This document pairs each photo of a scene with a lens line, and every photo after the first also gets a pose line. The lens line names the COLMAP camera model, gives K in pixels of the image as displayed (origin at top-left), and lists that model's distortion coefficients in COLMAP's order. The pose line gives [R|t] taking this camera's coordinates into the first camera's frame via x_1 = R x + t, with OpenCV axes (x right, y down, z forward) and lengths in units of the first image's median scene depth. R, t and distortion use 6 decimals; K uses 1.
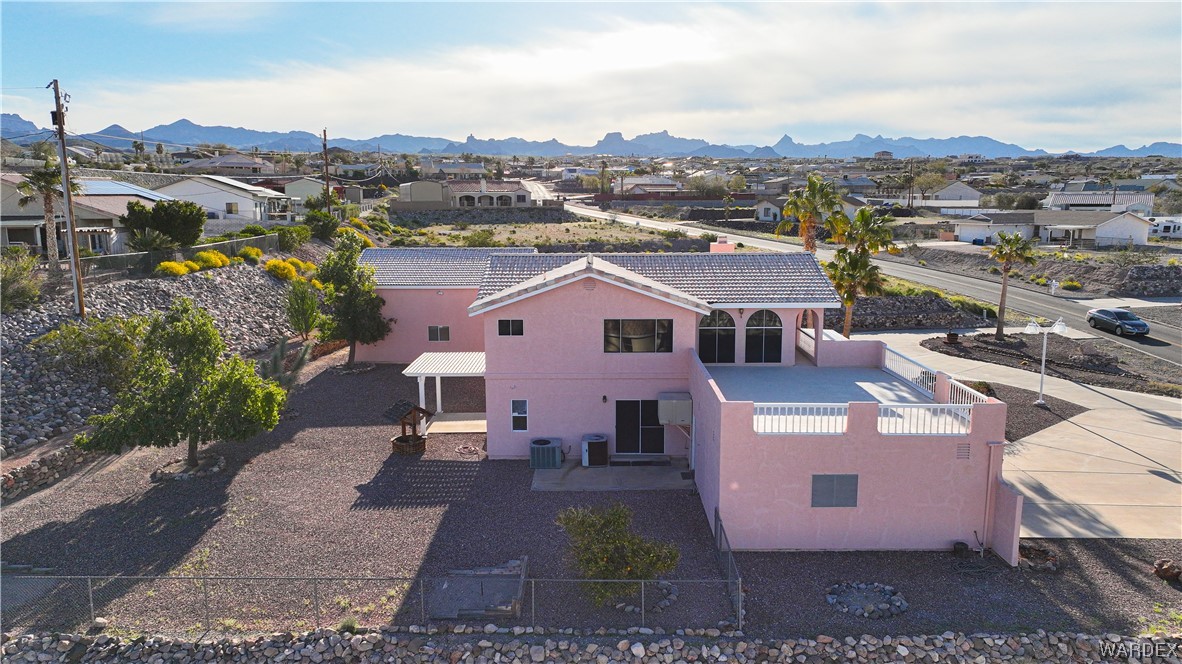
lens RADIAL K [[843.7, 0, 592.3], [0, 843.7, 331.8], [0, 0, 1]] dist [-0.003434, 0.022399]
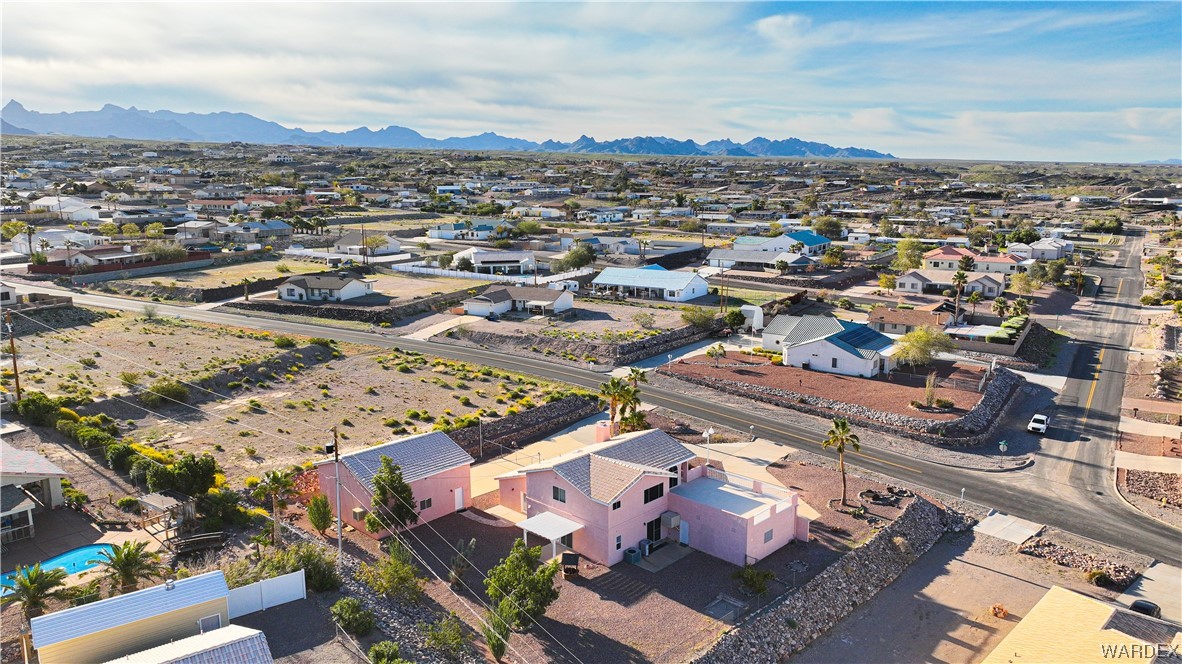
lens RADIAL K [[844.3, 0, 592.3], [0, 844.3, 333.5], [0, 0, 1]] dist [0.004734, 0.002864]
pose [[0.690714, -0.140625, 0.709323, -1.629878], [0.118713, 0.989652, 0.080603, -0.630390], [-0.713317, 0.028533, 0.700260, -0.506976]]
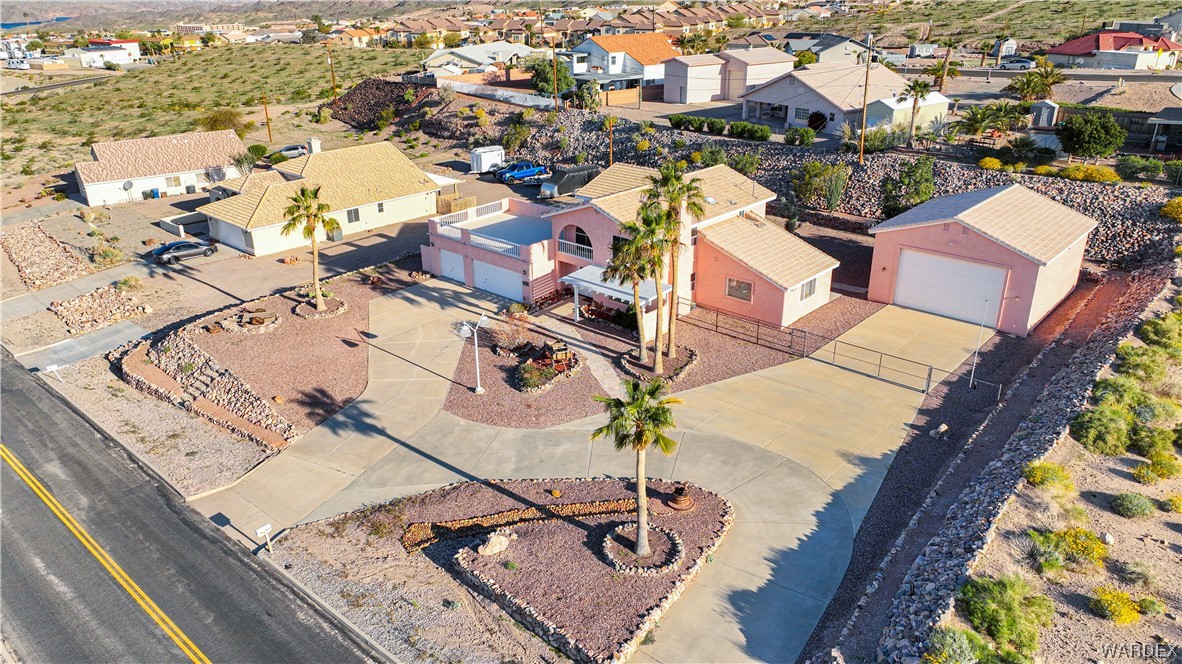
lens RADIAL K [[830.4, 0, 592.4], [0, 830.4, 336.2], [0, 0, 1]] dist [-0.000321, 0.014402]
pose [[-0.669889, 0.303314, -0.677679, 1.467473], [-0.104562, 0.865110, 0.490563, -0.668751], [0.735061, 0.399483, -0.547813, 2.149913]]
